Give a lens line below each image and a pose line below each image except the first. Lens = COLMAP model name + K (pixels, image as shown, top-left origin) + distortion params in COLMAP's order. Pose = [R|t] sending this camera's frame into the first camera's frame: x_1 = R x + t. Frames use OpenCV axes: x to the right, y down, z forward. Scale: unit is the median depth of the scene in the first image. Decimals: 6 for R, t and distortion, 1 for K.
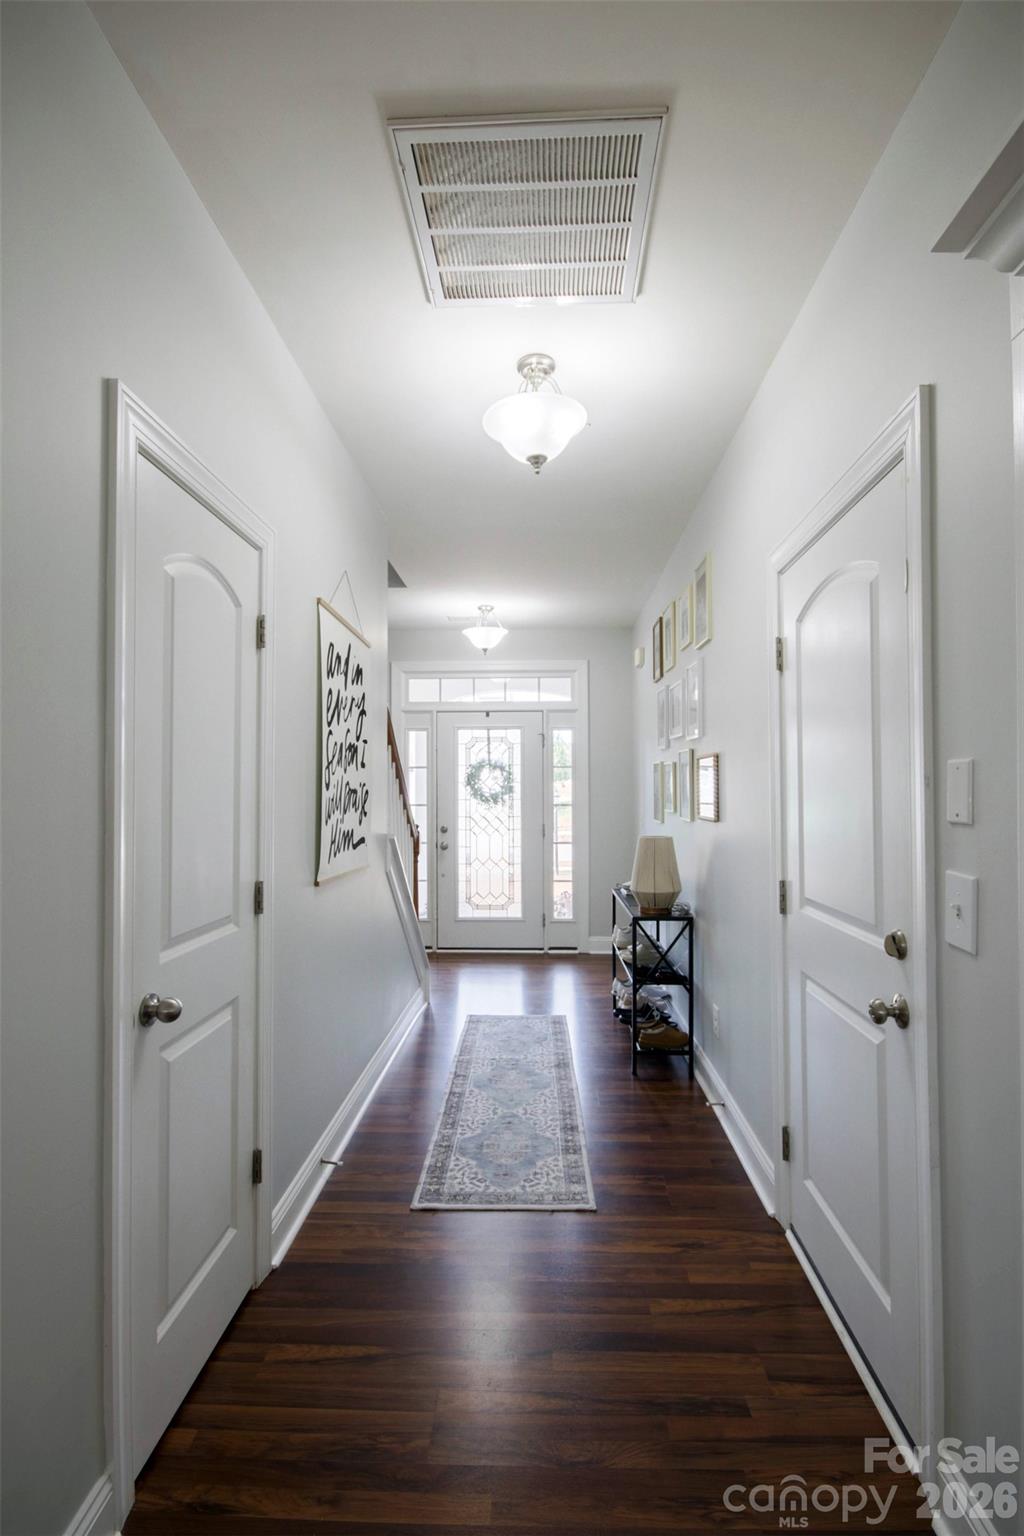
lens RADIAL K [[711.8, 0, 515.8], [0, 711.8, 776.1], [0, 0, 1]] dist [0.003258, -0.006601]
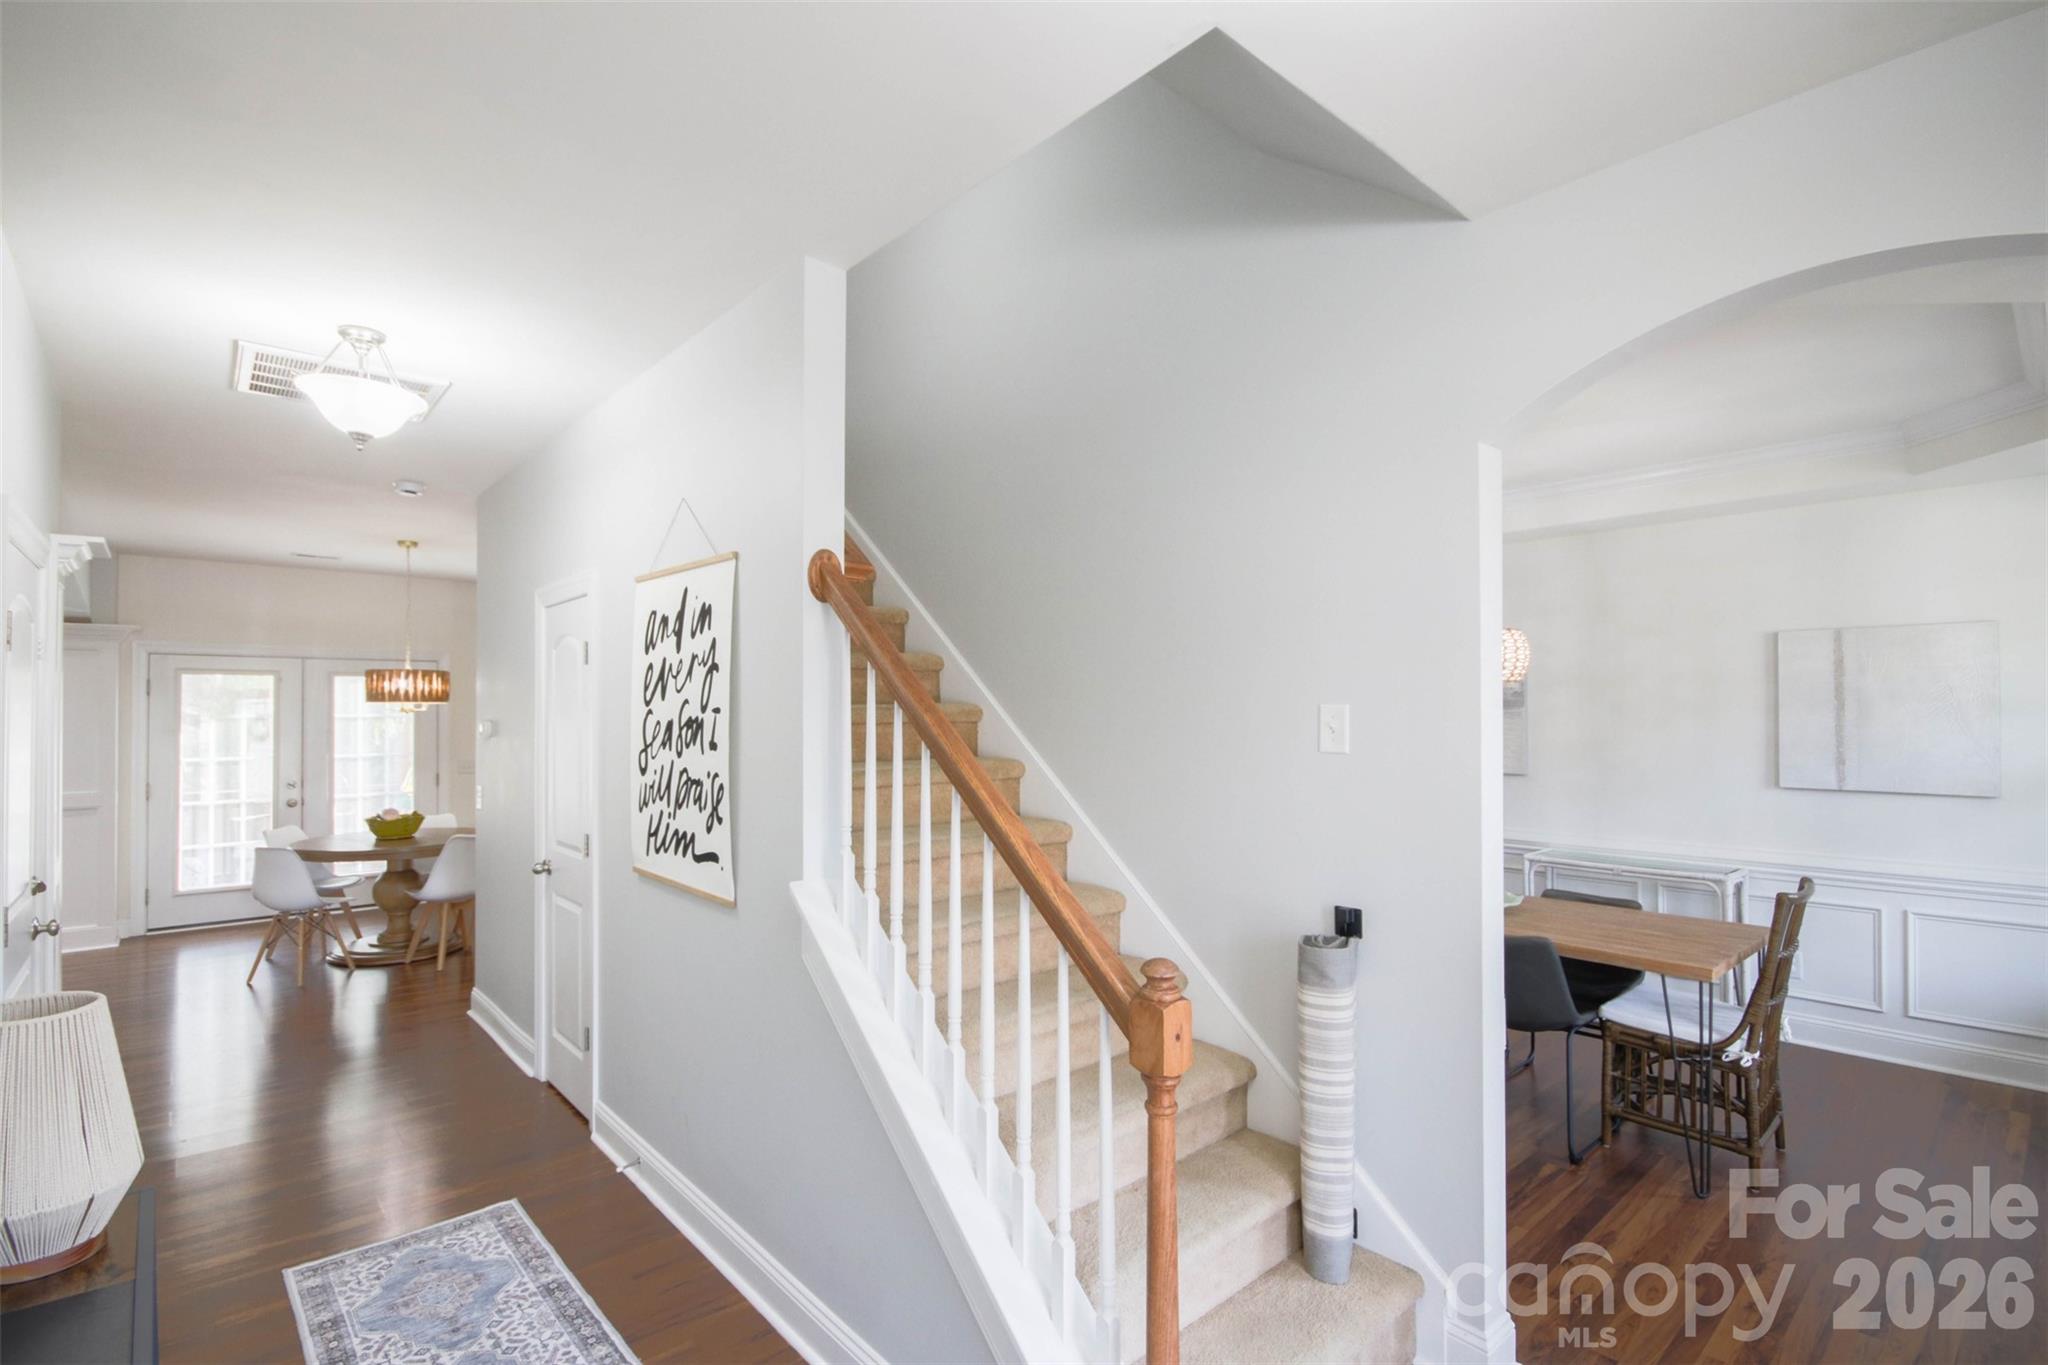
lens RADIAL K [[949.1, 0, 1012.4], [0, 949.1, 698.8], [0, 0, 1]] dist [0.003258, -0.006601]
pose [[-0.722411, -0.006352, -0.691435, 0.220740], [0.020056, 0.999345, -0.030135, -0.029660], [0.691173, -0.035638, -0.721810, 2.003752]]
